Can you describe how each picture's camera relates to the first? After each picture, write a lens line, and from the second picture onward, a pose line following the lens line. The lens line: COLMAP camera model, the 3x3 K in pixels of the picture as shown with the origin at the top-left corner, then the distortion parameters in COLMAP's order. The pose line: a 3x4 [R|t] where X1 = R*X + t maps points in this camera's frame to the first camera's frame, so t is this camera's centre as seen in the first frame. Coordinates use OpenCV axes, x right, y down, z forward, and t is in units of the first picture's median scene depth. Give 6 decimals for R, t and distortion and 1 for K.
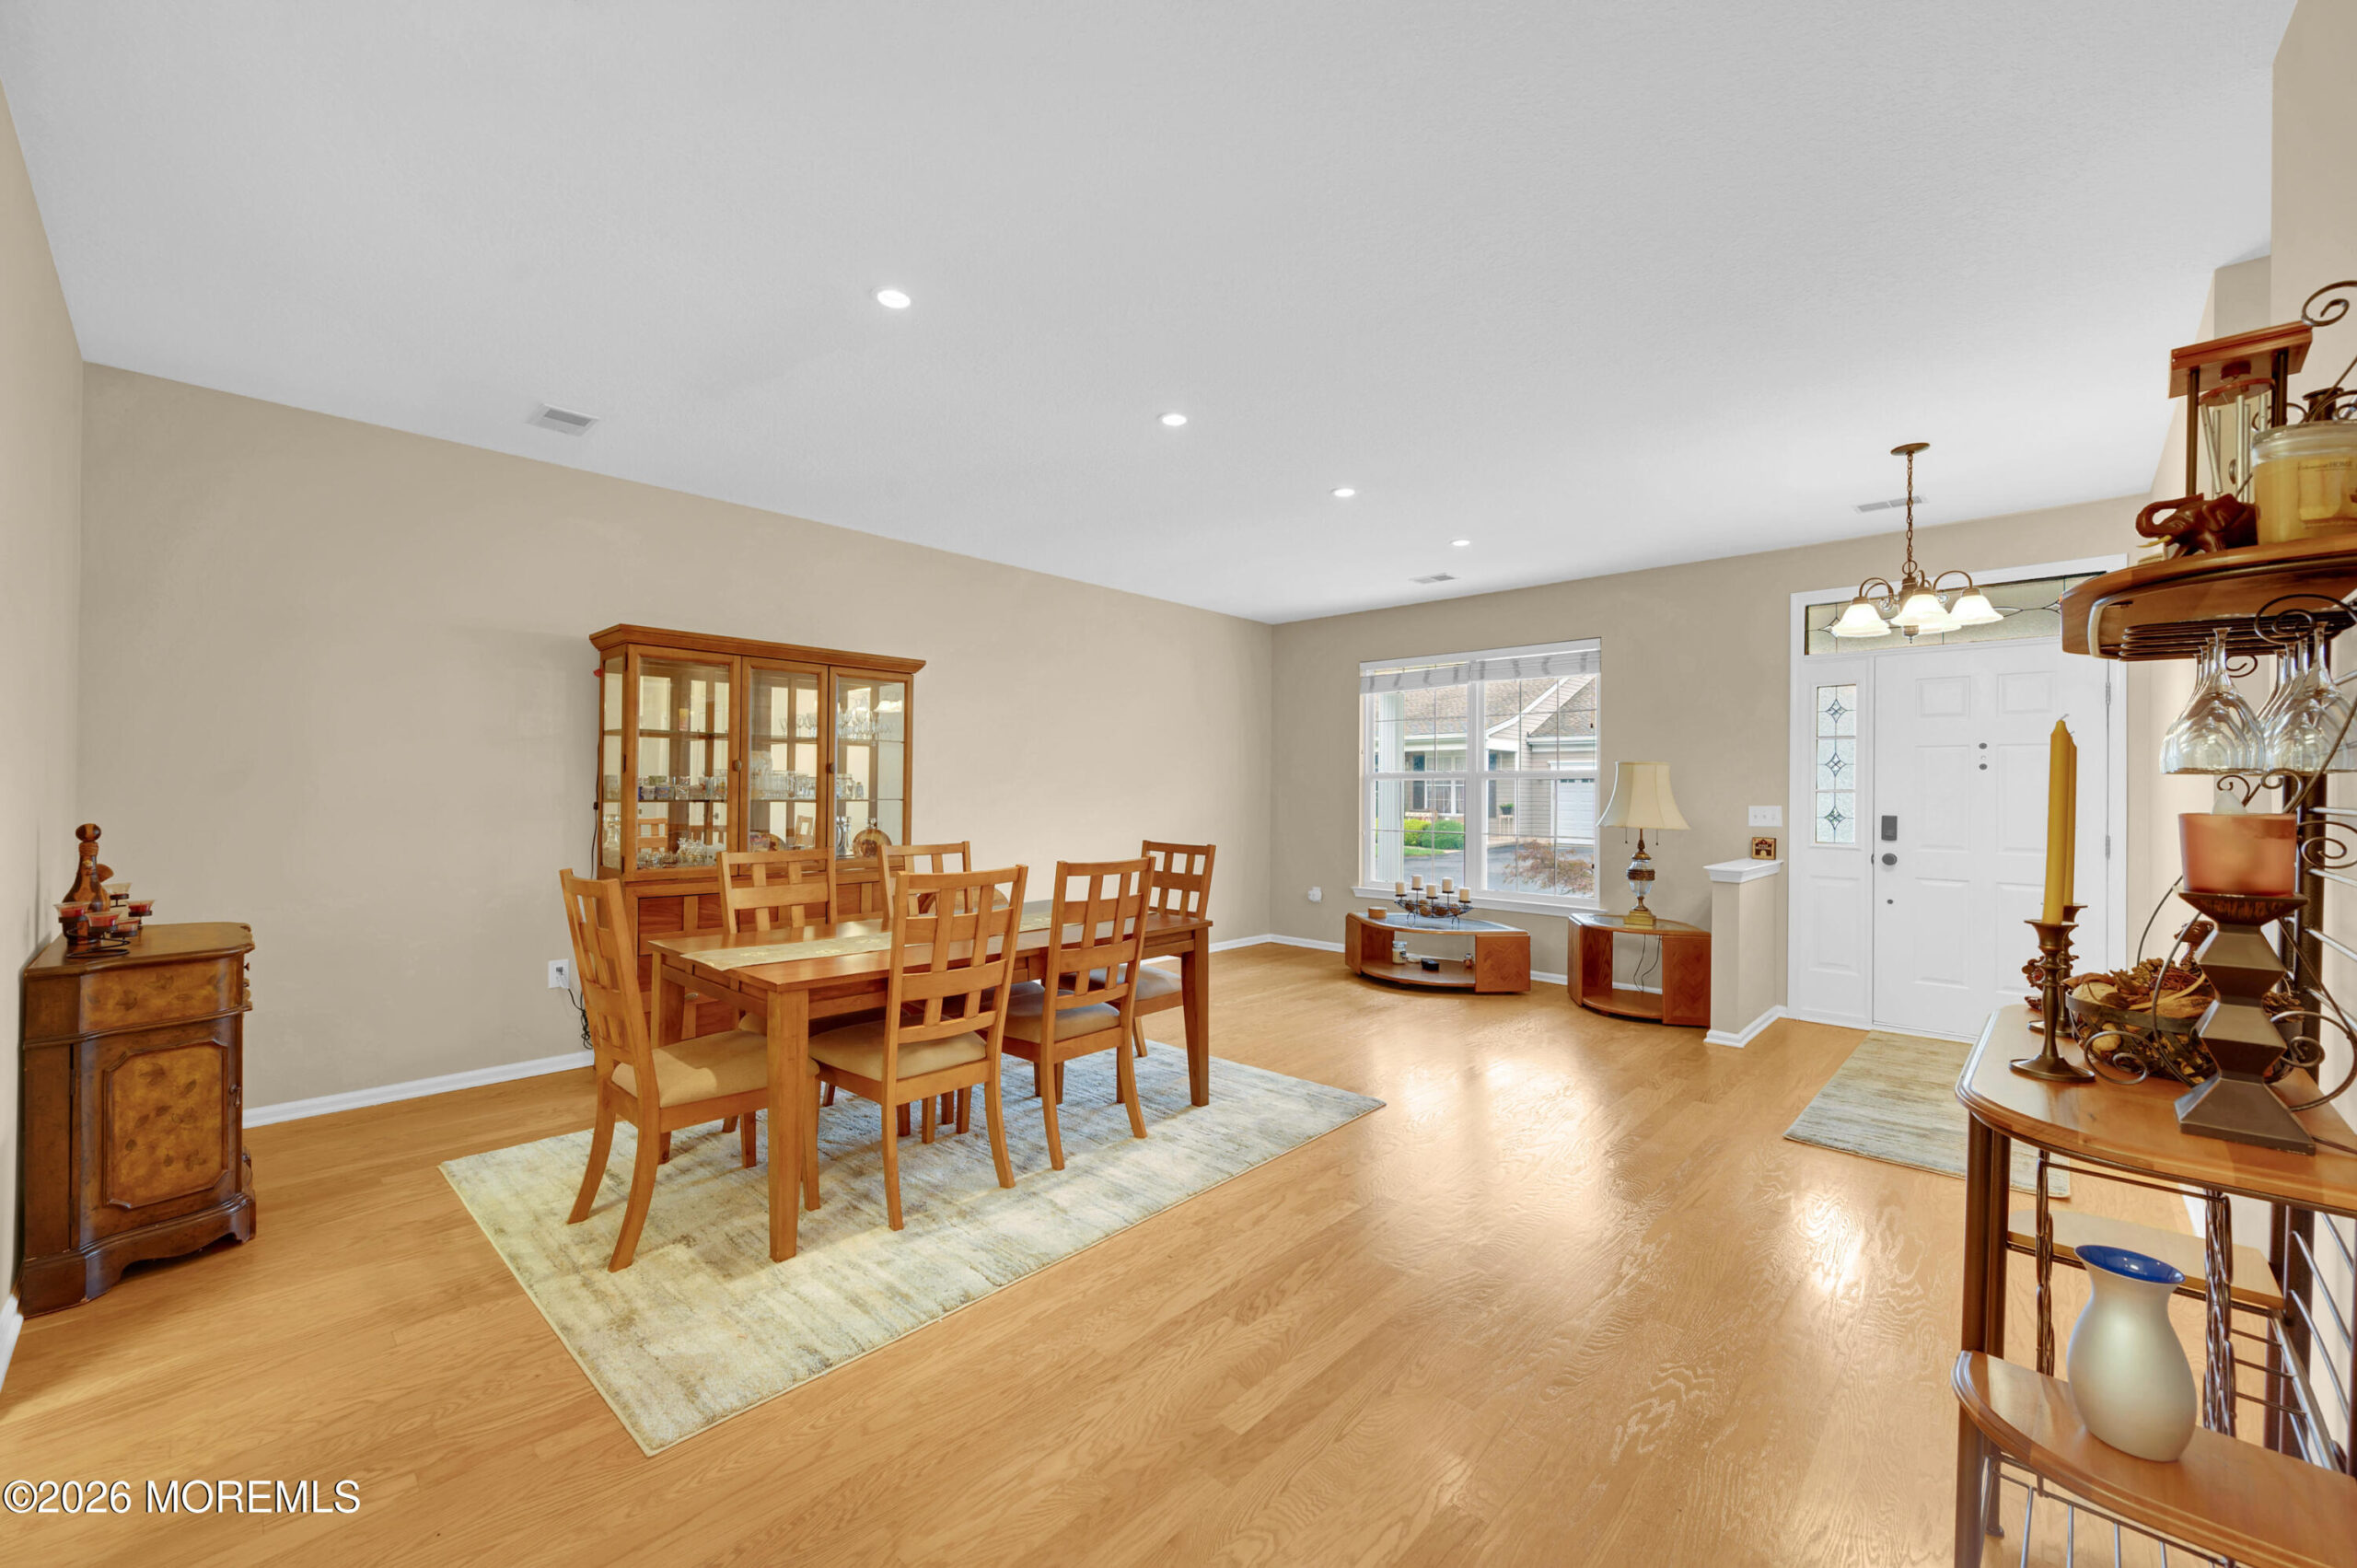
lens RADIAL K [[932.4, 0, 1181.3], [0, 932.4, 788.7], [0, 0, 1]] dist [-0.002656, 0.000642]
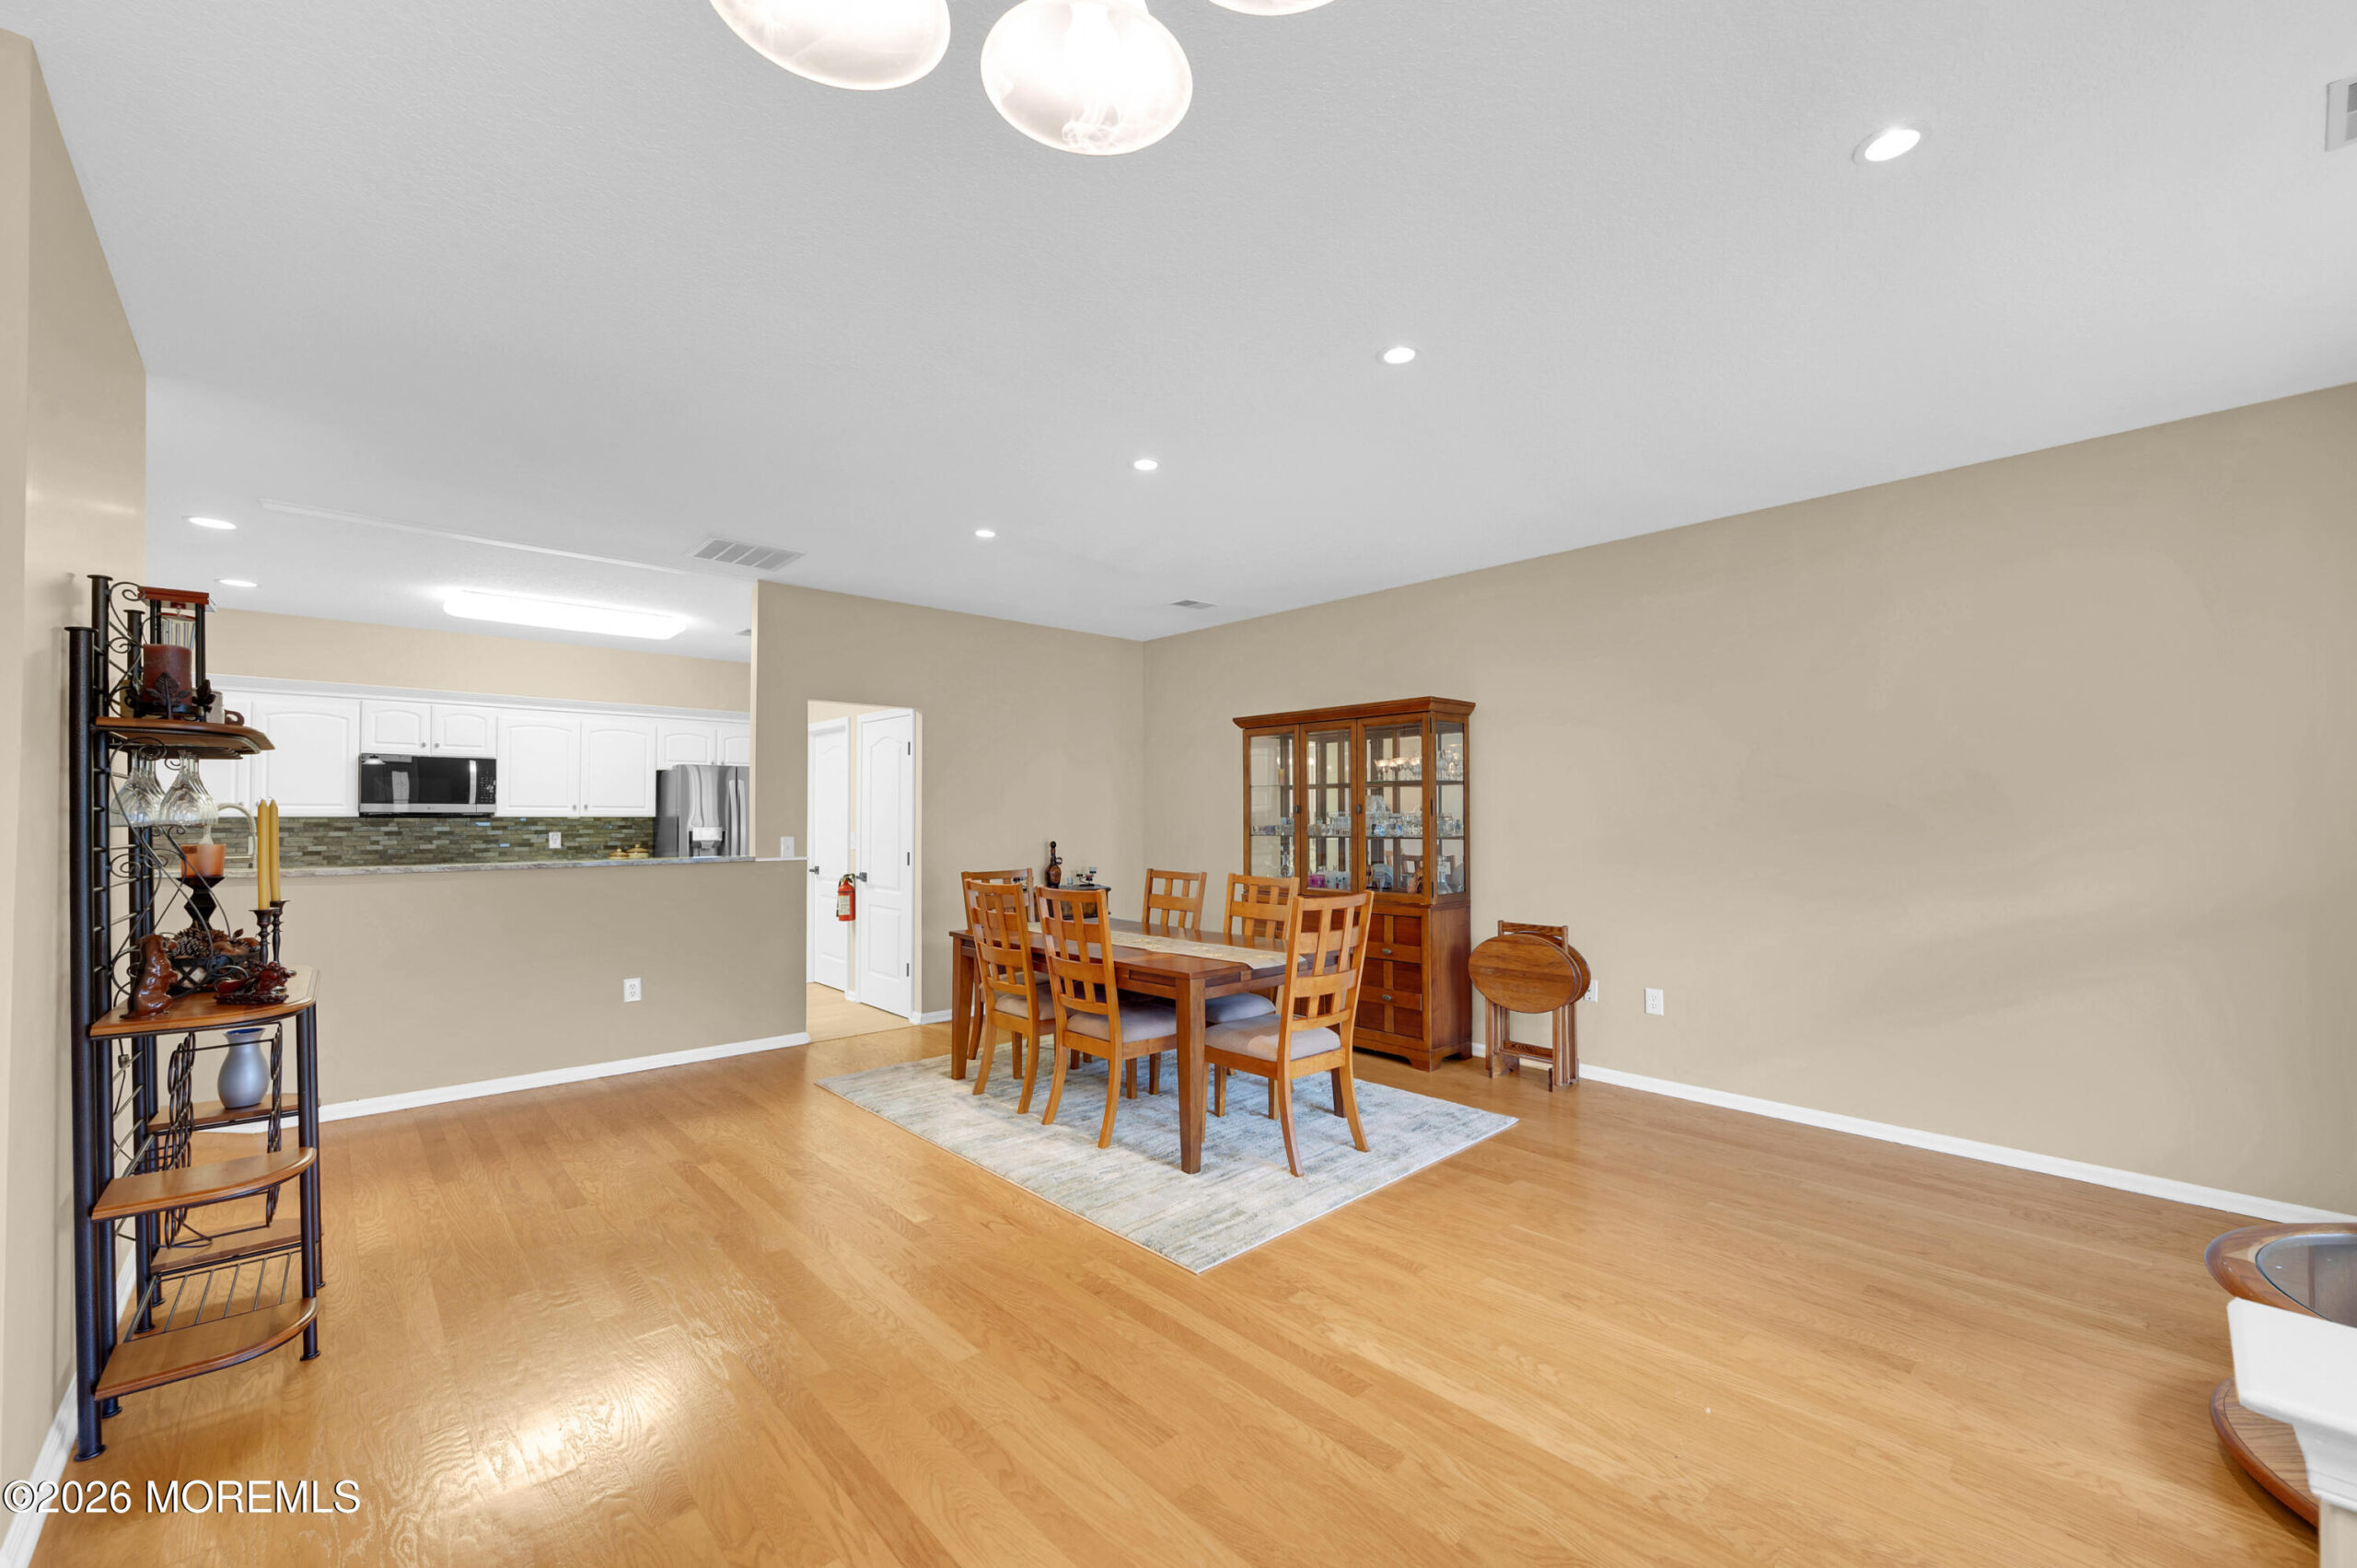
lens RADIAL K [[932.4, 0, 1171.7], [0, 932.4, 806.0], [0, 0, 1]] dist [-0.002656, 0.000642]
pose [[-0.072864, -0.016110, -0.997212, 0.772163], [0.005104, 0.999850, -0.016526, -0.008513], [0.997329, -0.006294, -0.072771, 0.848655]]
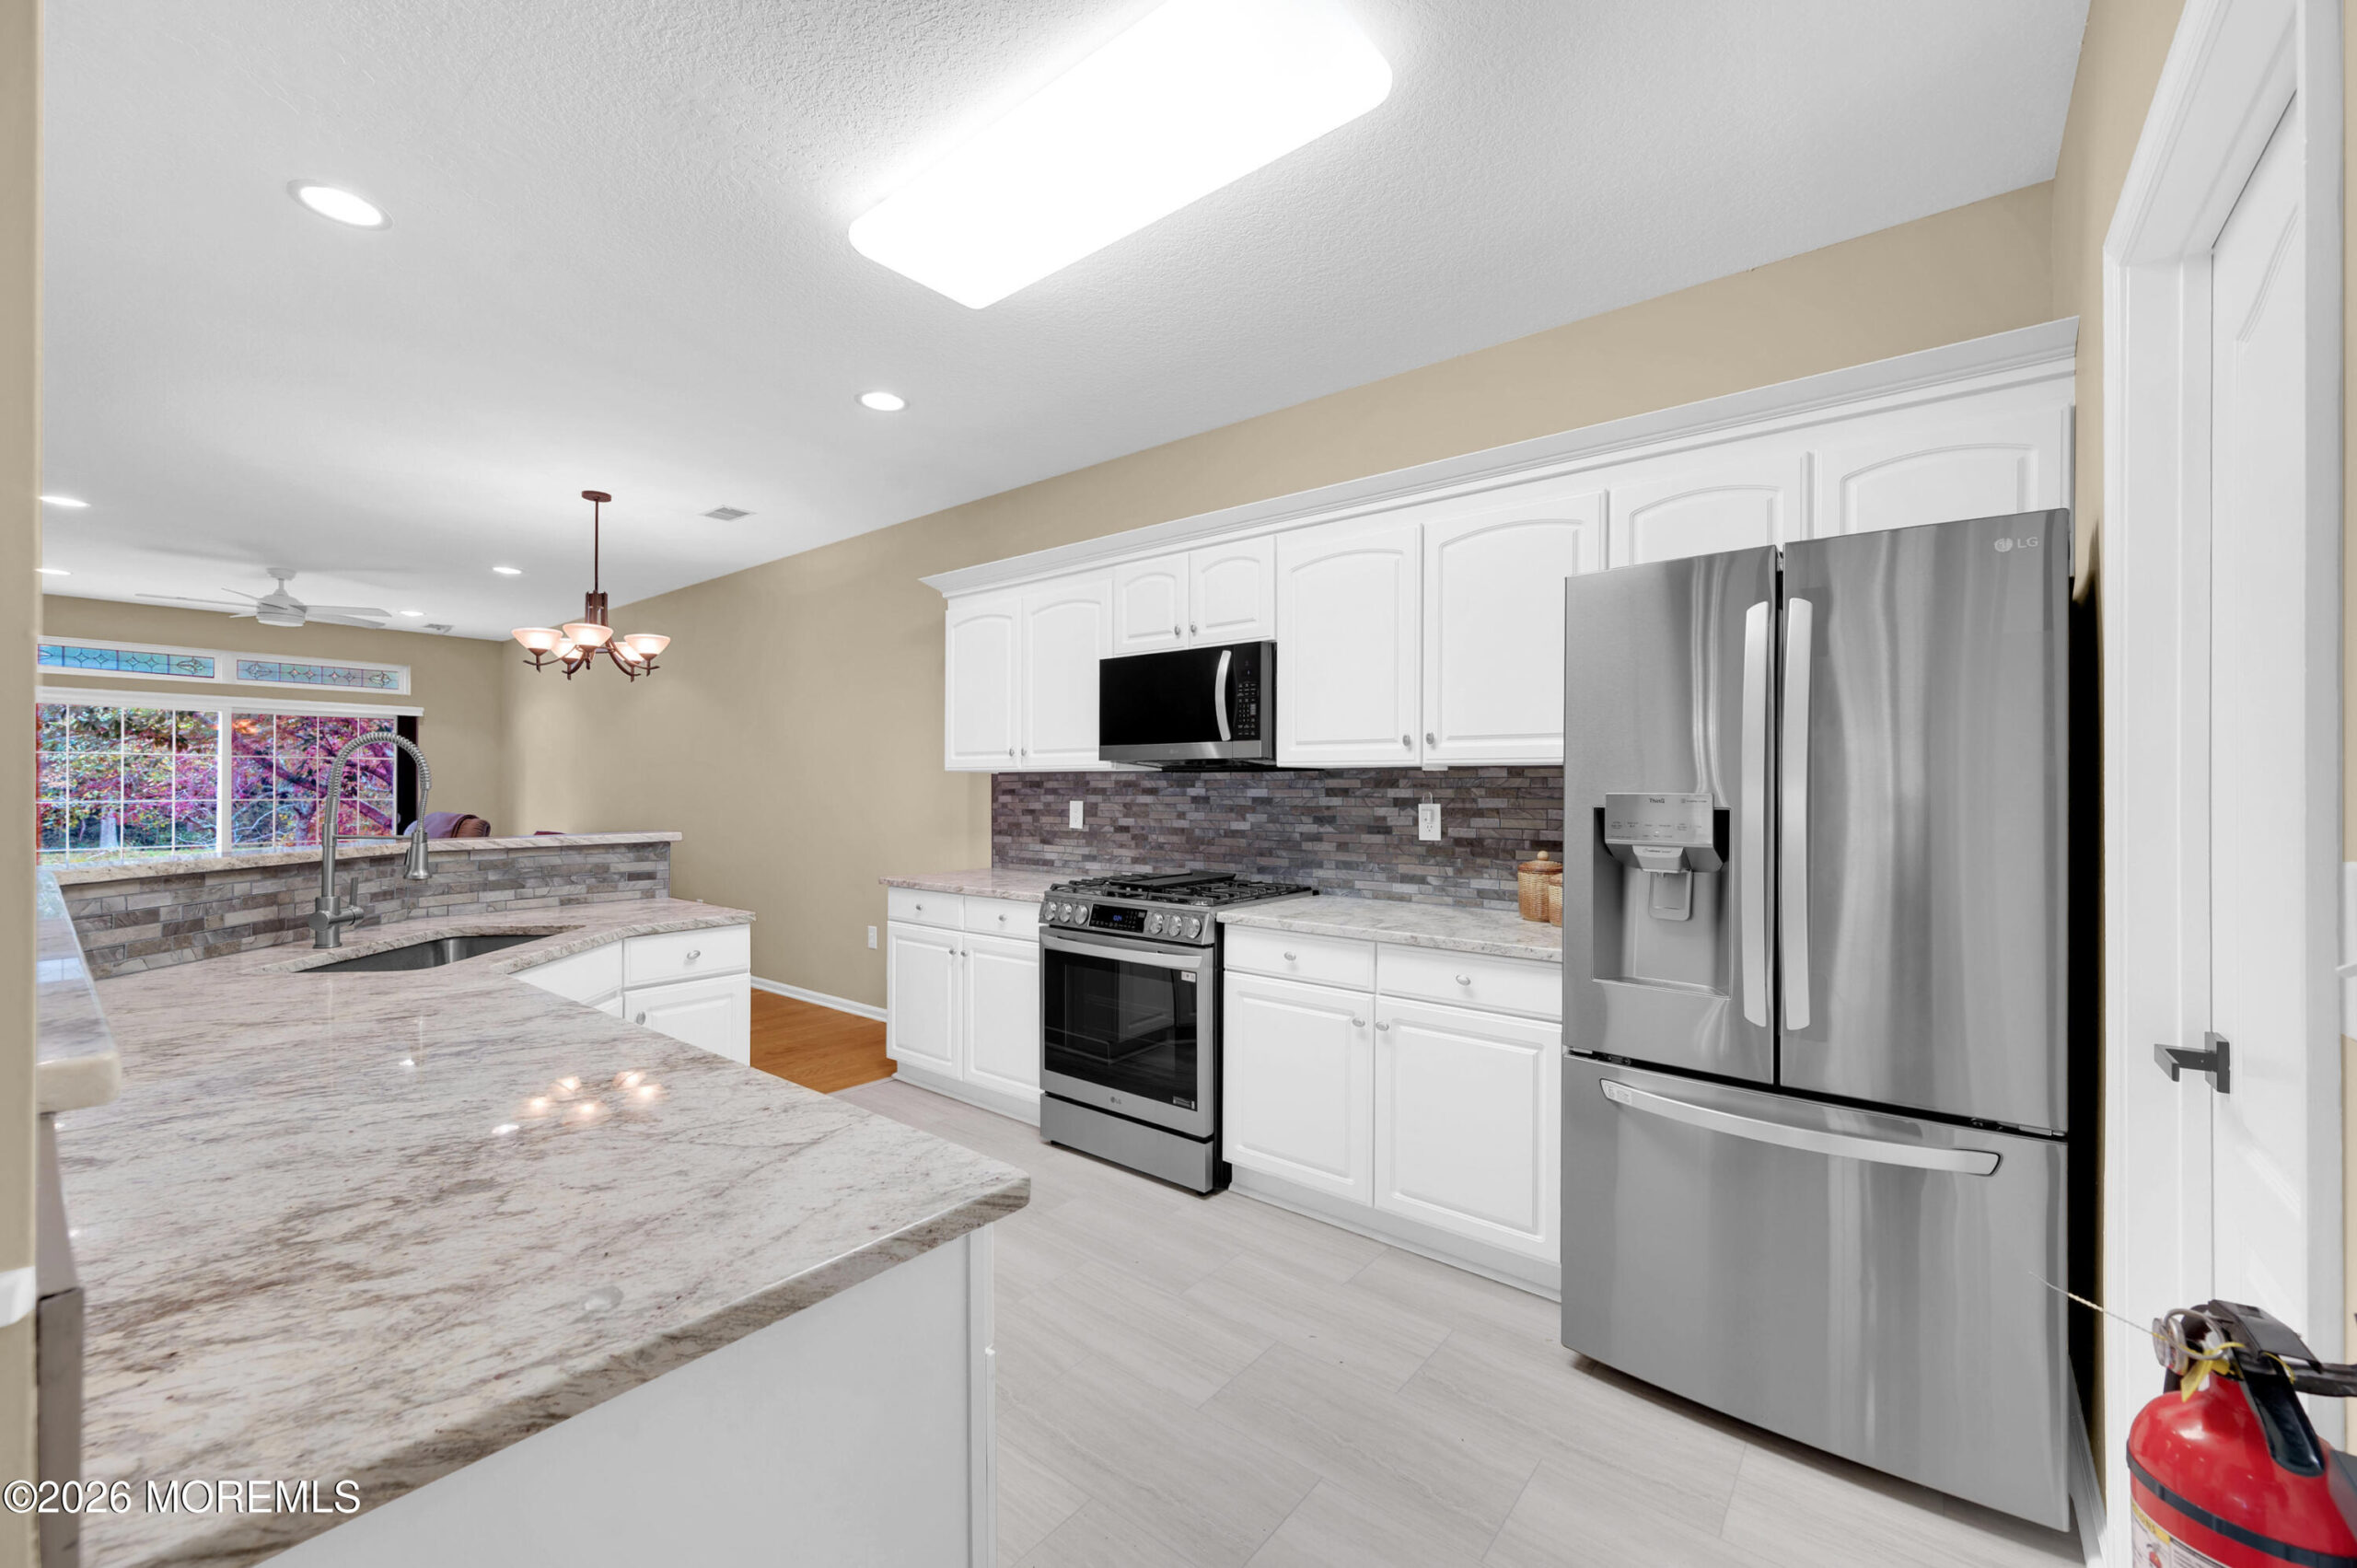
lens RADIAL K [[932.4, 0, 1197.3], [0, 932.4, 777.7], [0, 0, 1]] dist [-0.002656, 0.000642]
pose [[-0.995952, -0.009498, -0.089388, -0.503786], [-0.008052, 0.999831, -0.016526, -0.001903], [0.089530, -0.015739, -0.995860, 0.347435]]
